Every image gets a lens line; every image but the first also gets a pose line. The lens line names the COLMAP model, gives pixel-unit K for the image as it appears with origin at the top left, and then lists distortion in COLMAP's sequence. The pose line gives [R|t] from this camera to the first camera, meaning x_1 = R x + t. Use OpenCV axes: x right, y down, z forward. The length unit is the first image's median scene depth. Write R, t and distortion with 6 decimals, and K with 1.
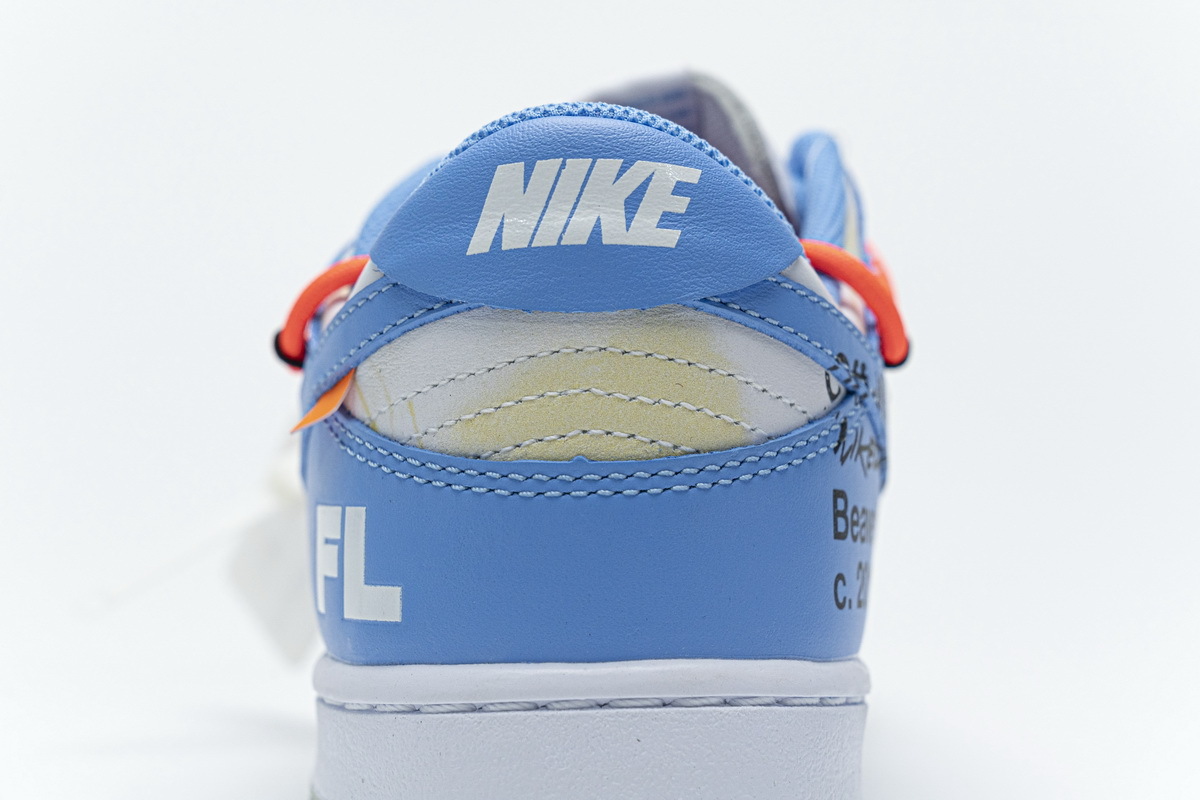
lens RADIAL K [[2402.8, 0, 600.5], [0, 2402.8, 399.3], [0, 0, 1]] dist [0.036261, 0.000000]
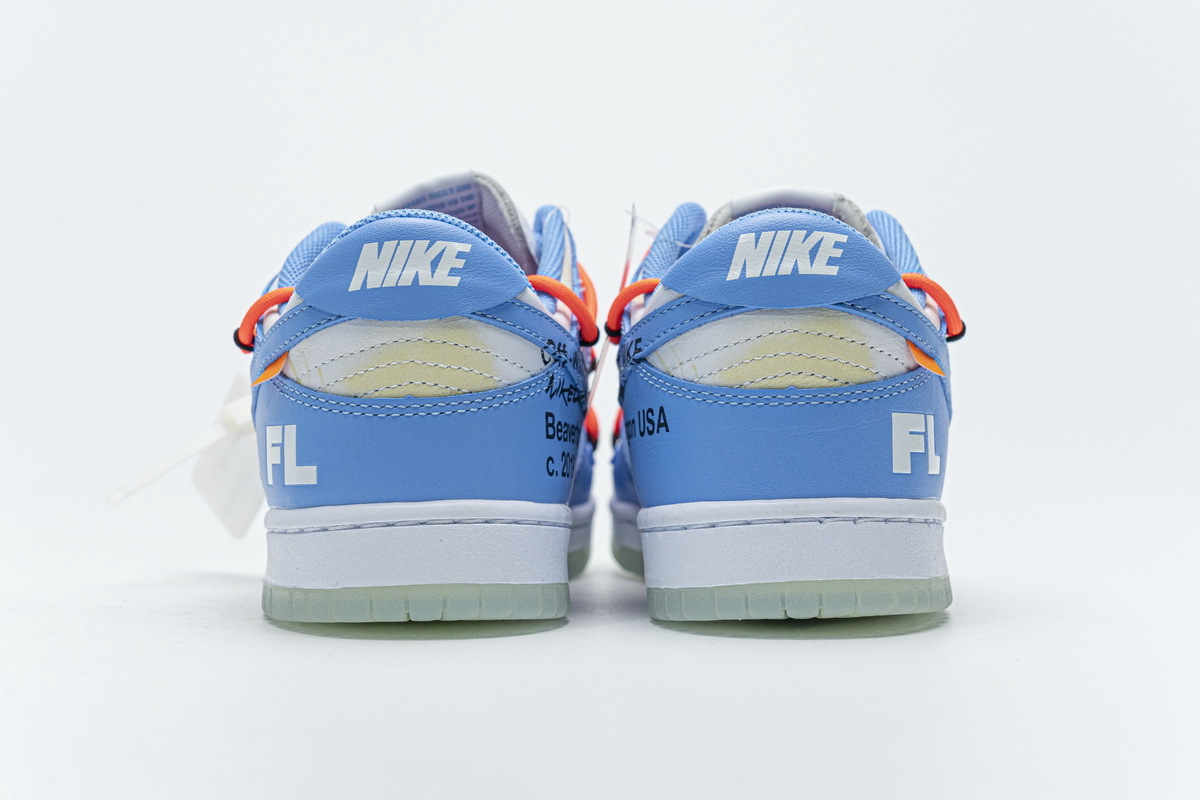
lens RADIAL K [[2402.8, 0, 592.5], [0, 2402.8, 349.6], [0, 0, 1]] dist [0.036261, 0.000000]
pose [[0.998240, -0.014547, 0.057493, 0.027024], [0.014919, 0.999870, -0.006042, 0.000633], [-0.057397, 0.006889, 0.998328, -0.904796]]
